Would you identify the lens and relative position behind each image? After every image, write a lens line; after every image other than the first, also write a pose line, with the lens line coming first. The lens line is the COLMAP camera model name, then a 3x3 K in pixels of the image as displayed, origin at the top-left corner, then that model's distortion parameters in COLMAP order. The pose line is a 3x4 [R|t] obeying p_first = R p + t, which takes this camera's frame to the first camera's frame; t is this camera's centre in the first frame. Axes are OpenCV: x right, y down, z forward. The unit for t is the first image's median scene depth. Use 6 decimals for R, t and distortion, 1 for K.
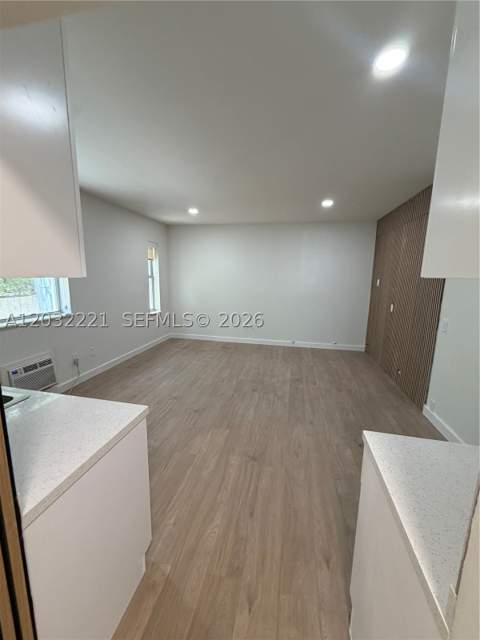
lens RADIAL K [[255.5, 0, 241.1], [0, 255.5, 318.5], [0, 0, 1]] dist [0.000004, 0.000325]
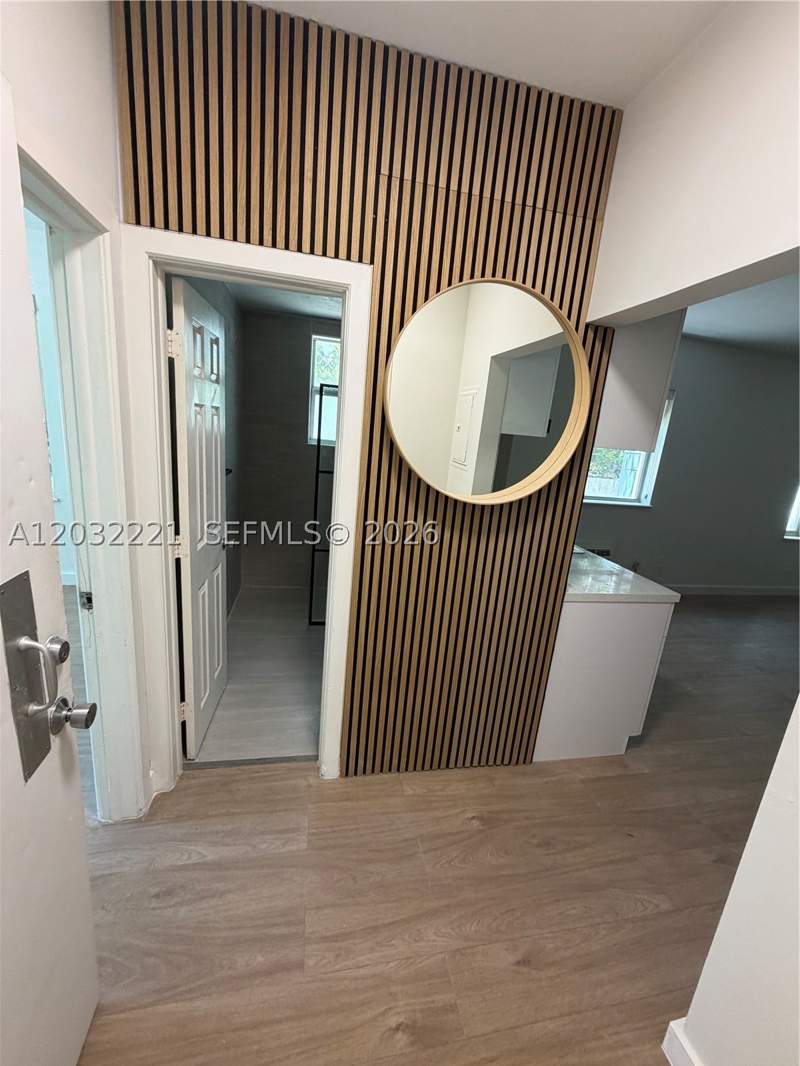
lens RADIAL K [[425.5, 0, 401.8], [0, 425.5, 530.4], [0, 0, 1]] dist [0.000004, 0.000325]
pose [[0.401527, 0.232925, -0.885733, 0.245132], [-0.243418, 0.959475, 0.141970, 0.064565], [0.882907, 0.158599, 0.441953, -0.283685]]
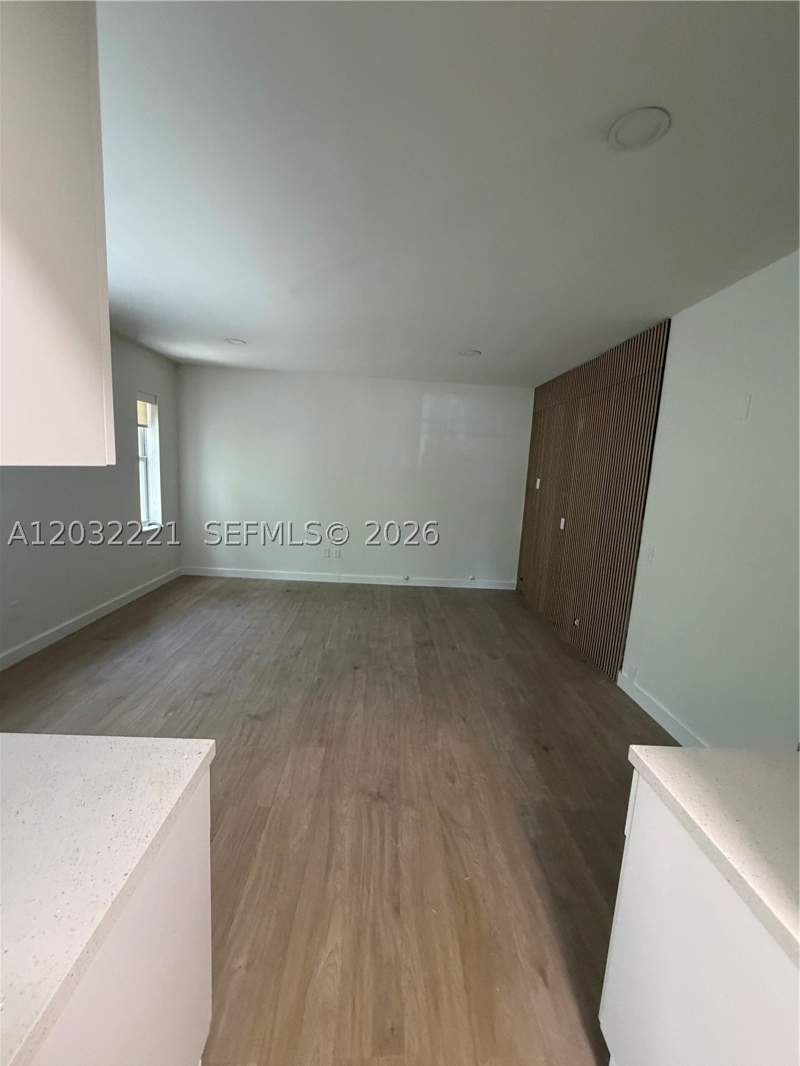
lens RADIAL K [[425.5, 0, 401.8], [0, 425.5, 530.4], [0, 0, 1]] dist [0.000004, 0.000325]
pose [[0.969825, 0.002626, 0.243790, -0.097633], [0.000392, 0.999924, -0.012327, -0.013650], [-0.243804, 0.012051, 0.969750, 0.066528]]
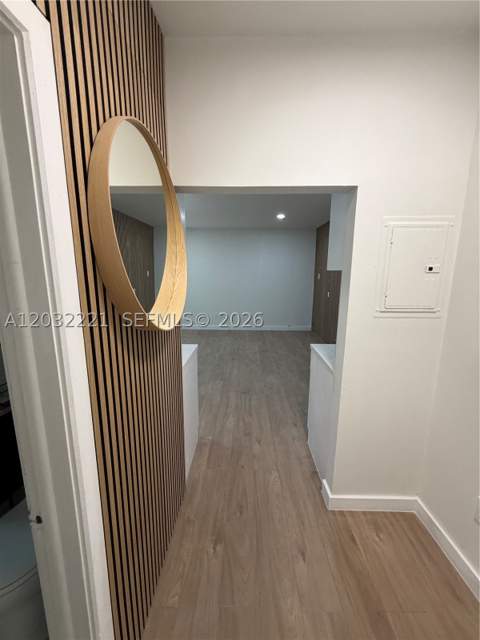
lens RADIAL K [[255.5, 0, 241.1], [0, 255.5, 318.5], [0, 0, 1]] dist [0.000004, 0.000325]
pose [[0.982388, -0.041751, 0.182128, -0.169549], [0.039477, 0.999091, 0.016092, 0.063519], [-0.182635, -0.008618, 0.983143, -0.356661]]
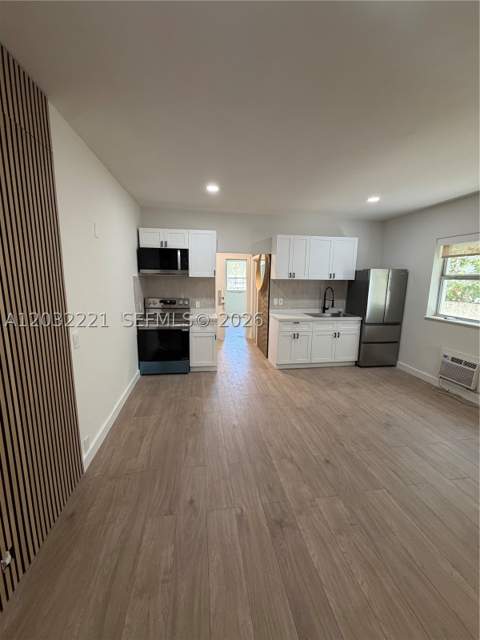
lens RADIAL K [[255.5, 0, 241.1], [0, 255.5, 318.5], [0, 0, 1]] dist [0.000004, 0.000325]
pose [[-0.932335, 0.028065, -0.360505, 0.556413], [-0.090924, 0.946754, 0.308851, -0.273665], [0.349977, 0.320731, -0.880140, 1.625519]]
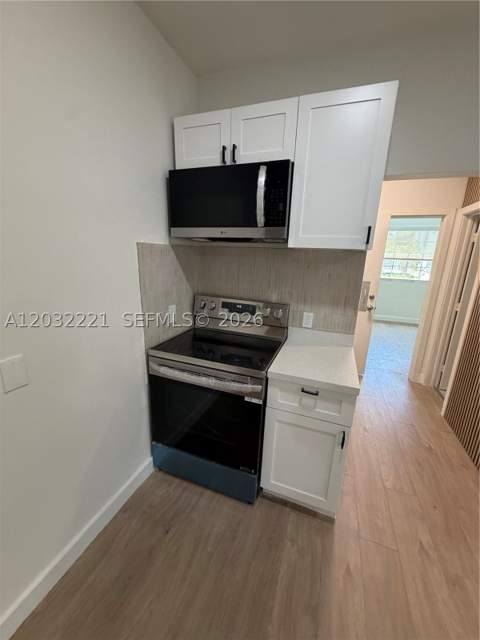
lens RADIAL K [[255.5, 0, 241.1], [0, 255.5, 318.5], [0, 0, 1]] dist [0.000004, 0.000325]
pose [[-0.988552, -0.084052, 0.125303, 0.322893], [-0.025795, 0.912386, 0.408517, -0.103593], [-0.148662, 0.400608, -0.904109, 0.724427]]
